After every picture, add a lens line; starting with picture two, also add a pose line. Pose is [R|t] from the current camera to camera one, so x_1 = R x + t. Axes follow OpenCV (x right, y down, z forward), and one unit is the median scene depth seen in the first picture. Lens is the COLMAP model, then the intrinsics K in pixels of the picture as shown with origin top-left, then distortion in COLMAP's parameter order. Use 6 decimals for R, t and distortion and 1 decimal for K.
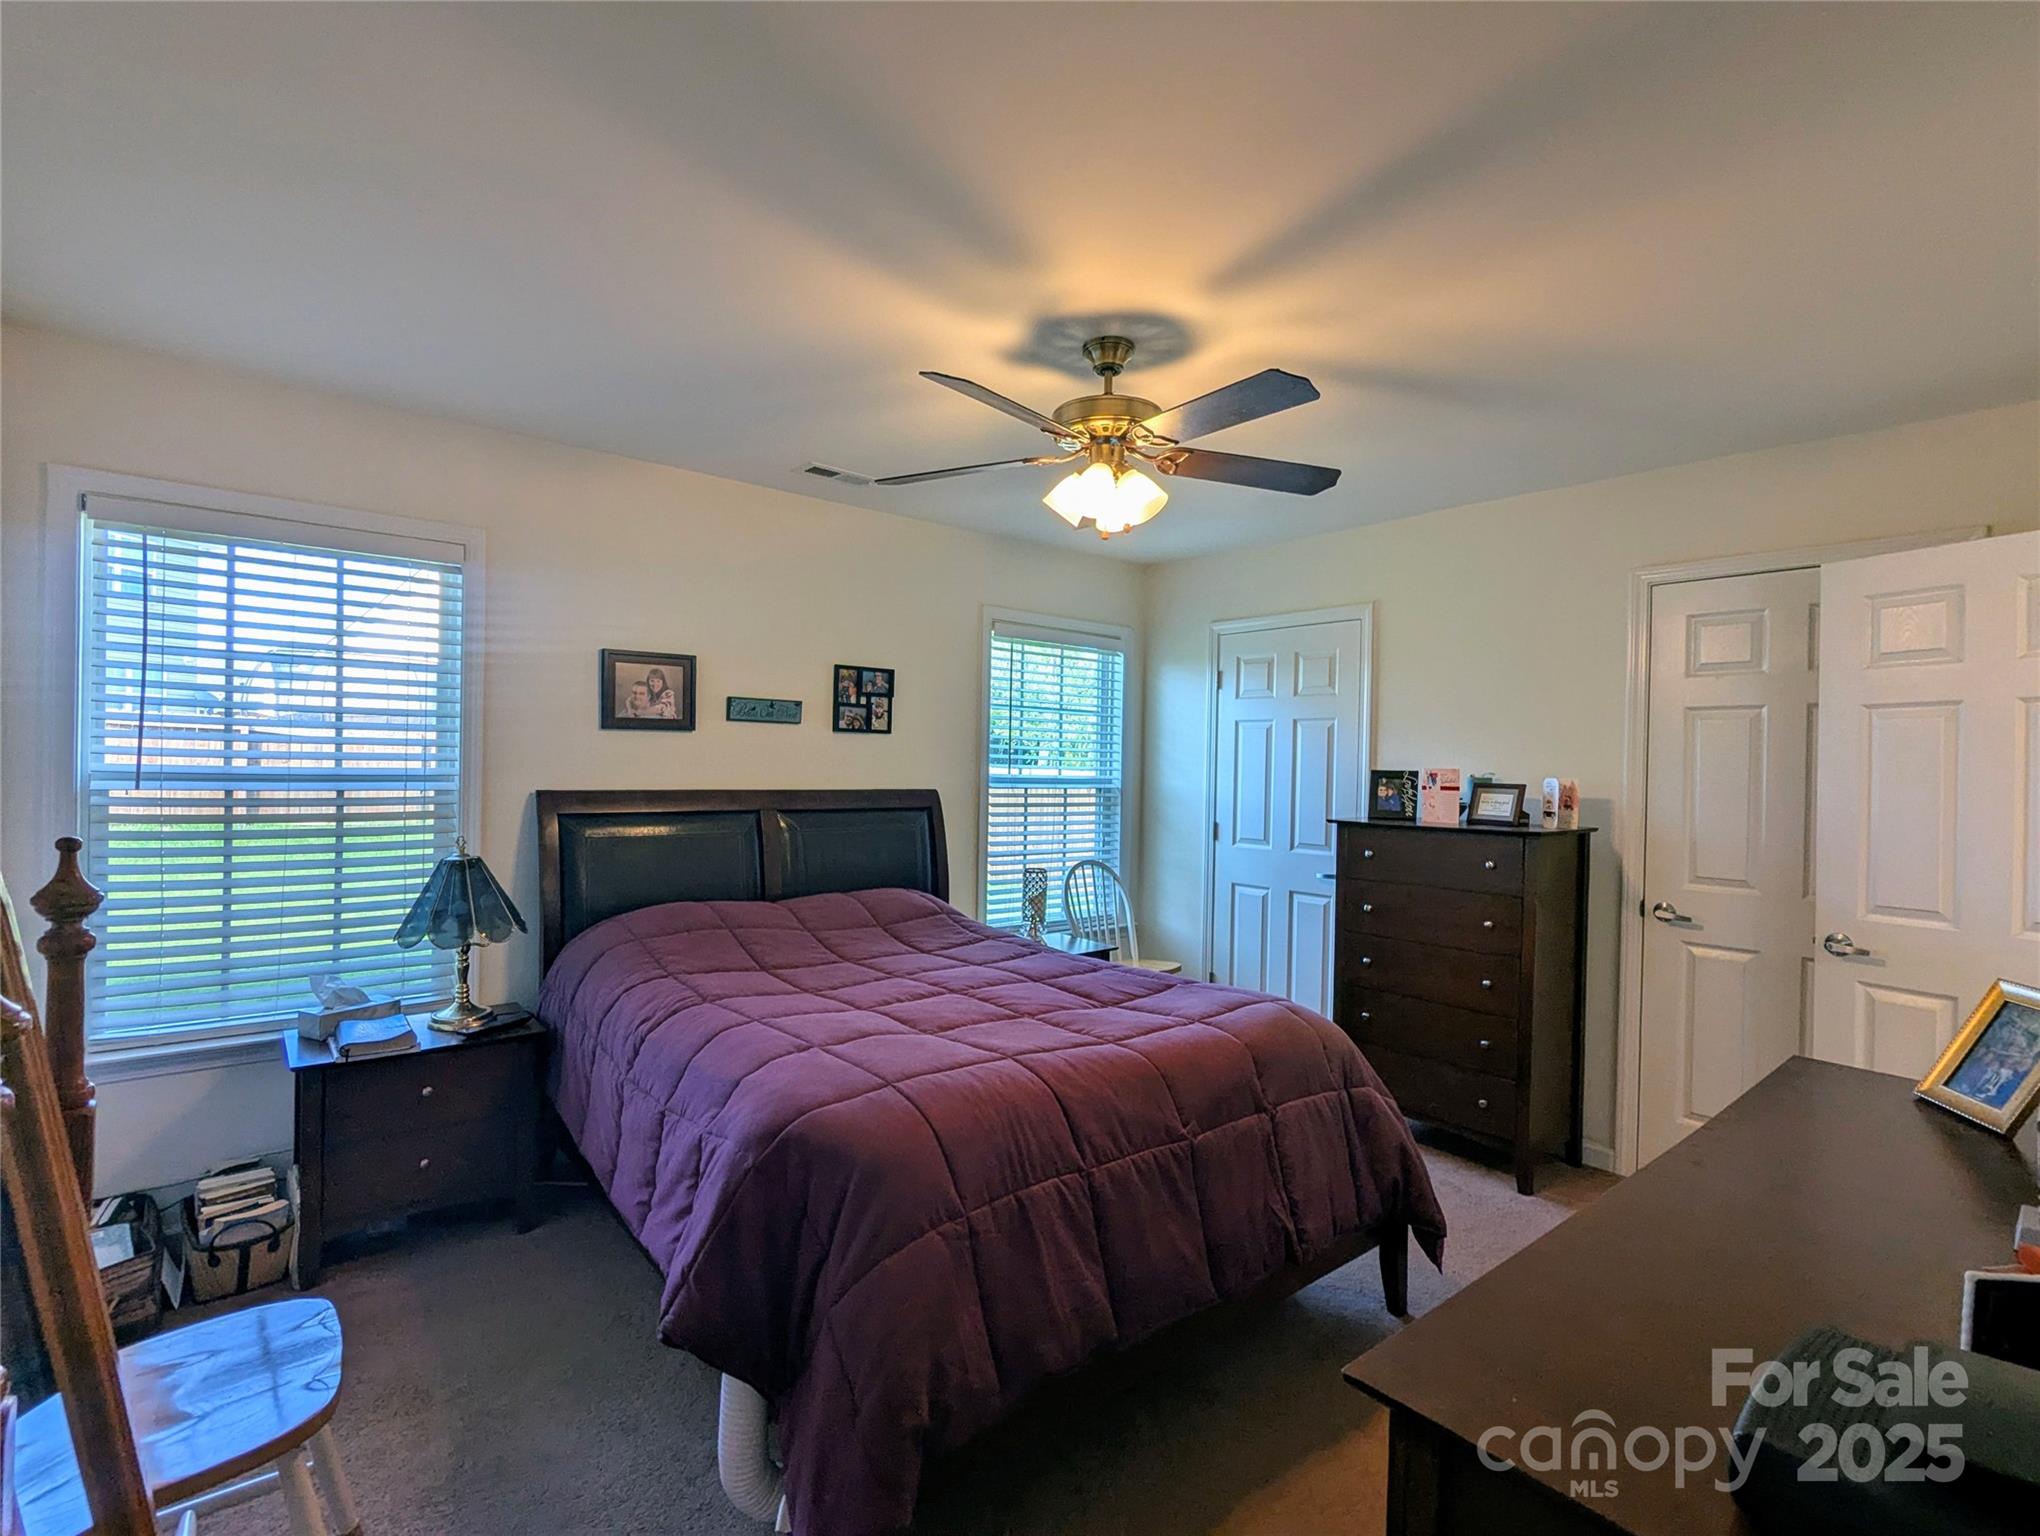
lens RADIAL K [[979.5, 0, 1020.0], [0, 979.5, 768.0], [0, 0, 1]] dist [-0.000954, -0.000230]
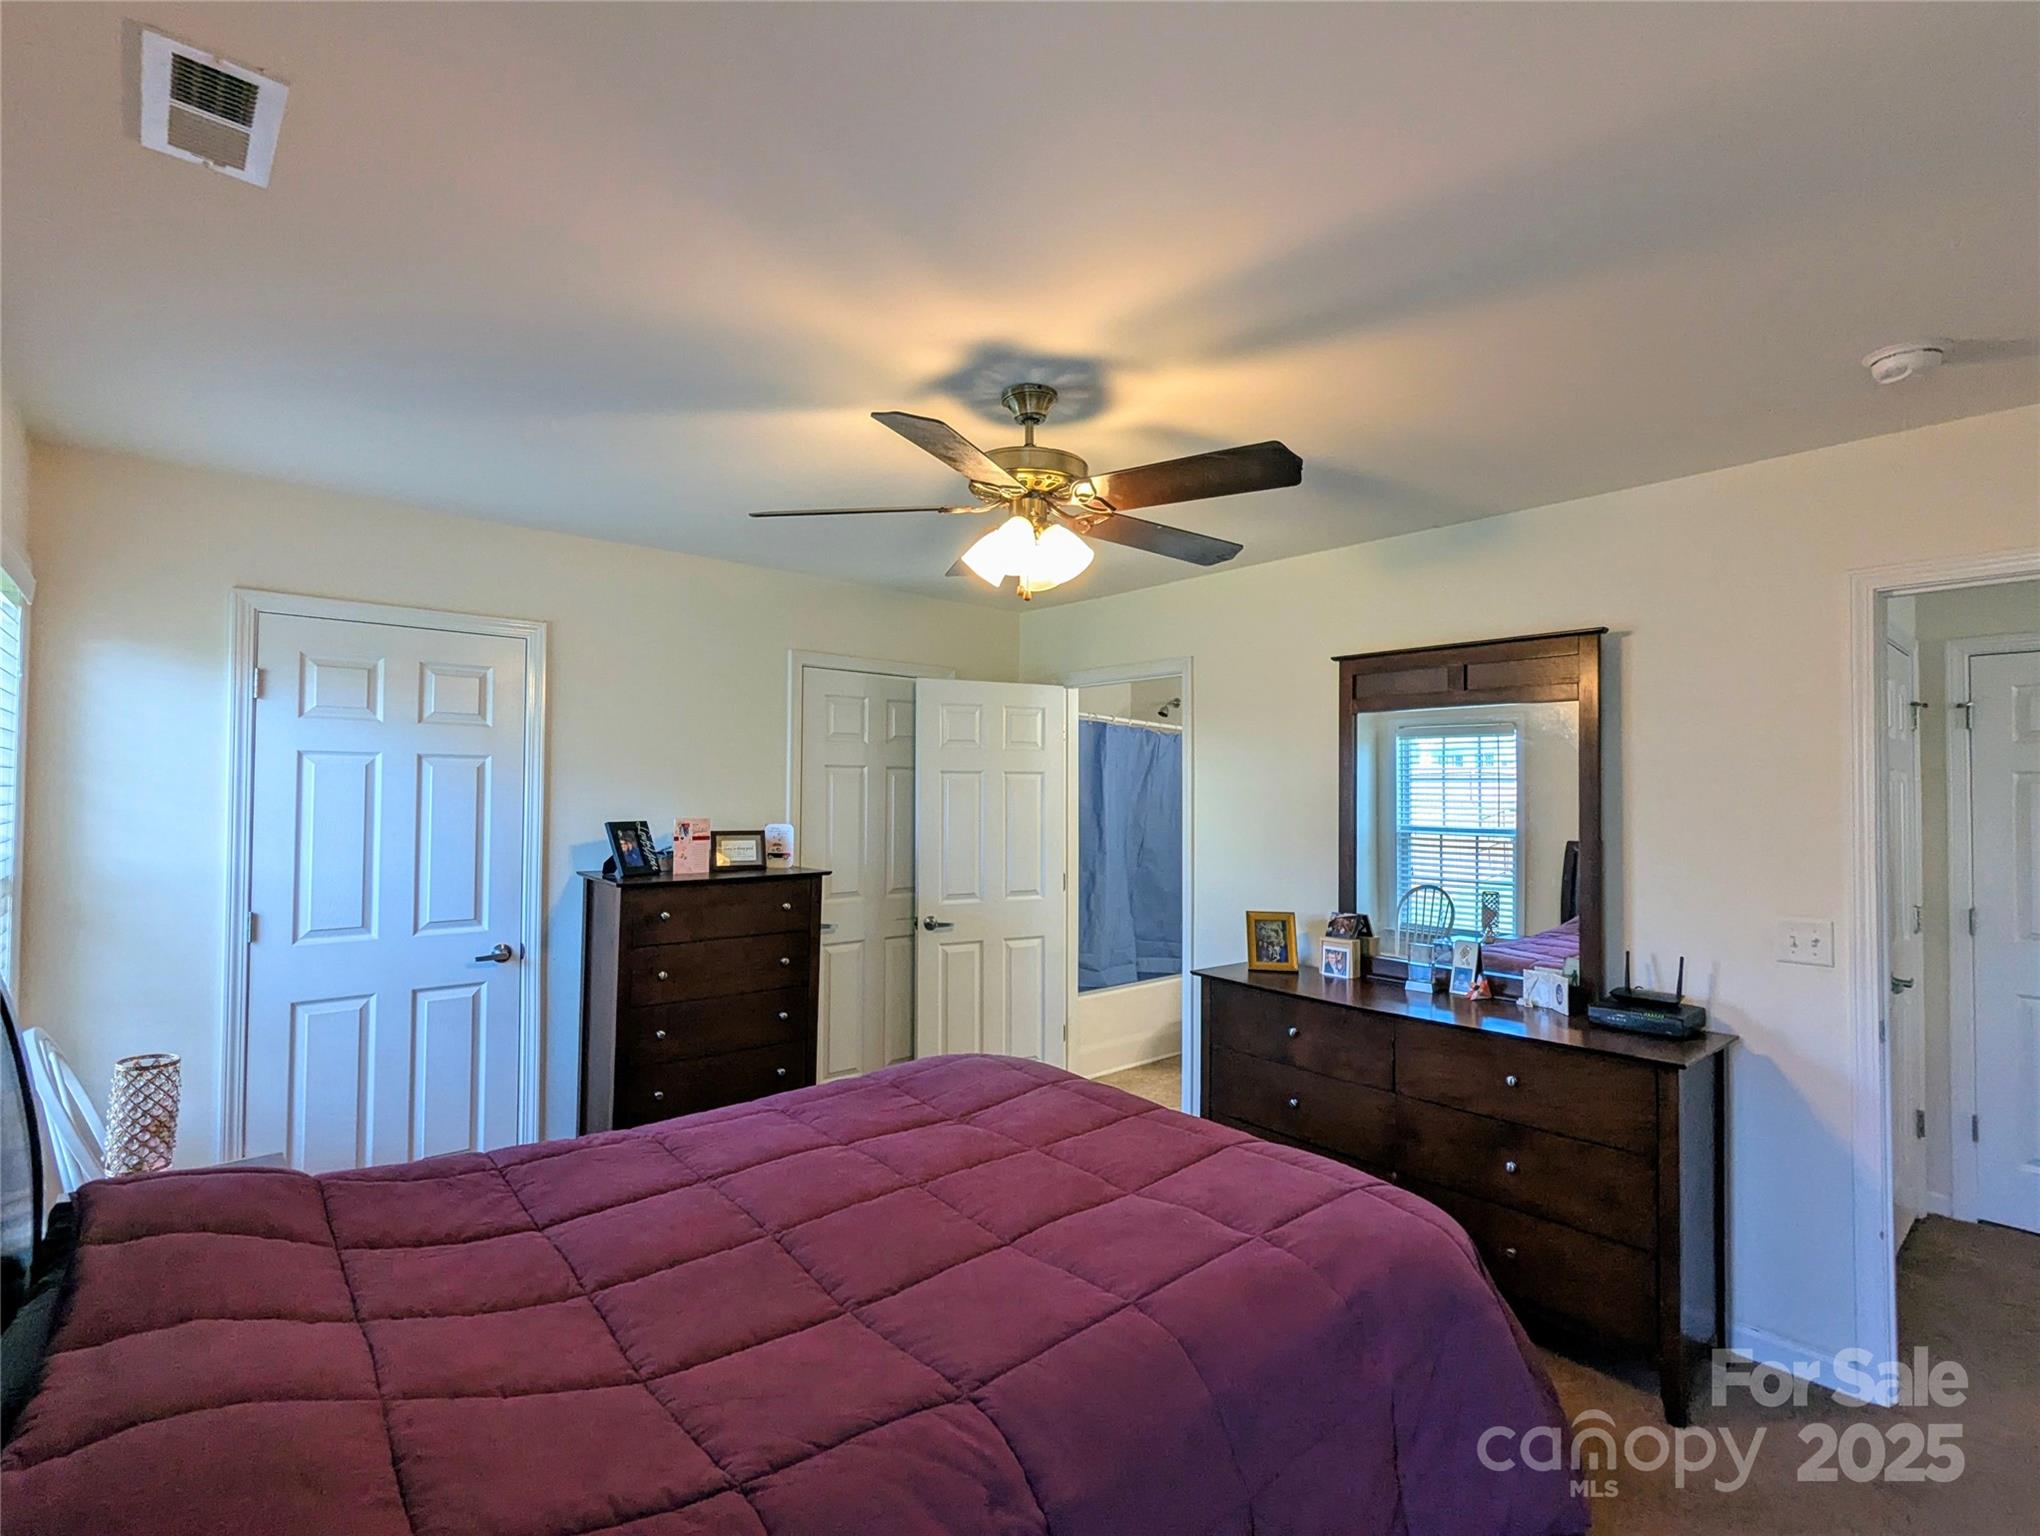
lens RADIAL K [[979.5, 0, 1020.0], [0, 979.5, 768.0], [0, 0, 1]] dist [-0.000954, -0.000230]
pose [[-0.026529, 0.000572, 0.999648, -0.547624], [-0.008851, 0.999961, -0.000807, -0.050936], [-0.999609, -0.008869, -0.026523, 0.679246]]
